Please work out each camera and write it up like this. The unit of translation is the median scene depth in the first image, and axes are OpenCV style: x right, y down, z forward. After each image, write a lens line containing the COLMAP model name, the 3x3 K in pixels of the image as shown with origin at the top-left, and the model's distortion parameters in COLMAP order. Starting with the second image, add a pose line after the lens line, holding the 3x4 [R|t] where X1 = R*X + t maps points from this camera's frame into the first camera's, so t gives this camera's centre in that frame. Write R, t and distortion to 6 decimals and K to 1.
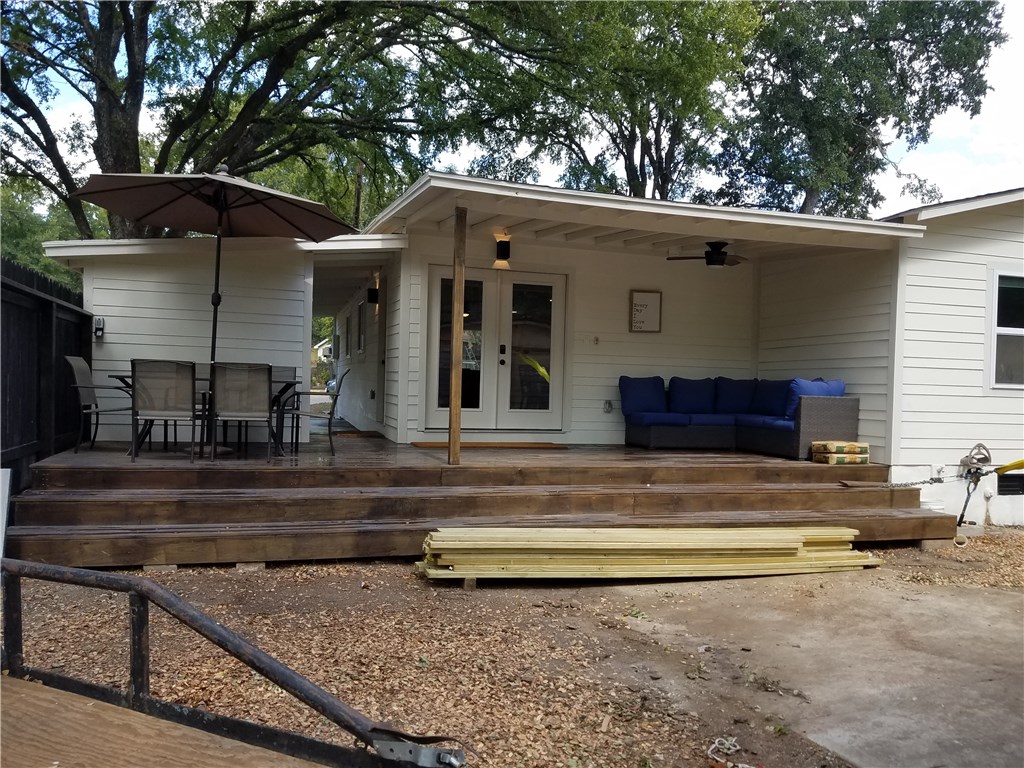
lens RADIAL K [[801.7, 0, 514.1], [0, 801.7, 385.7], [0, 0, 1]] dist [0.051188, -0.100386]
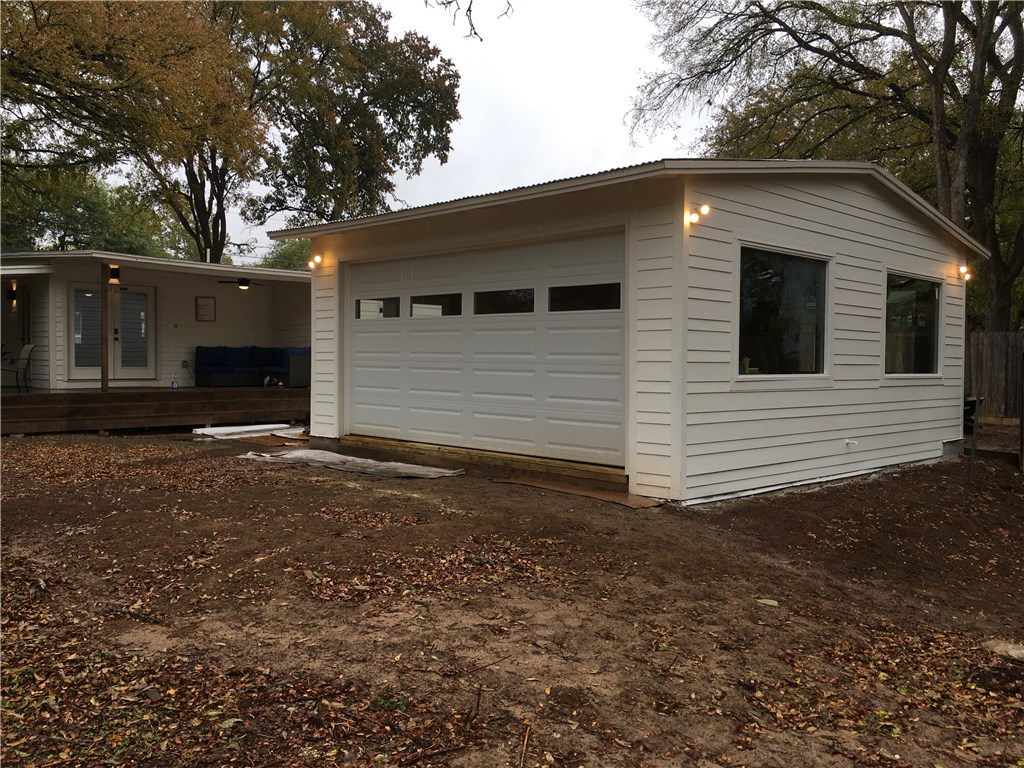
lens RADIAL K [[852.6, 0, 518.6], [0, 852.6, 381.5], [0, 0, 1]] dist [0.013884, -0.038421]
pose [[0.873845, -0.028791, 0.485351, -0.056646], [0.014871, 0.999361, 0.032509, 0.005135], [-0.485977, -0.021190, 0.873715, -0.366647]]
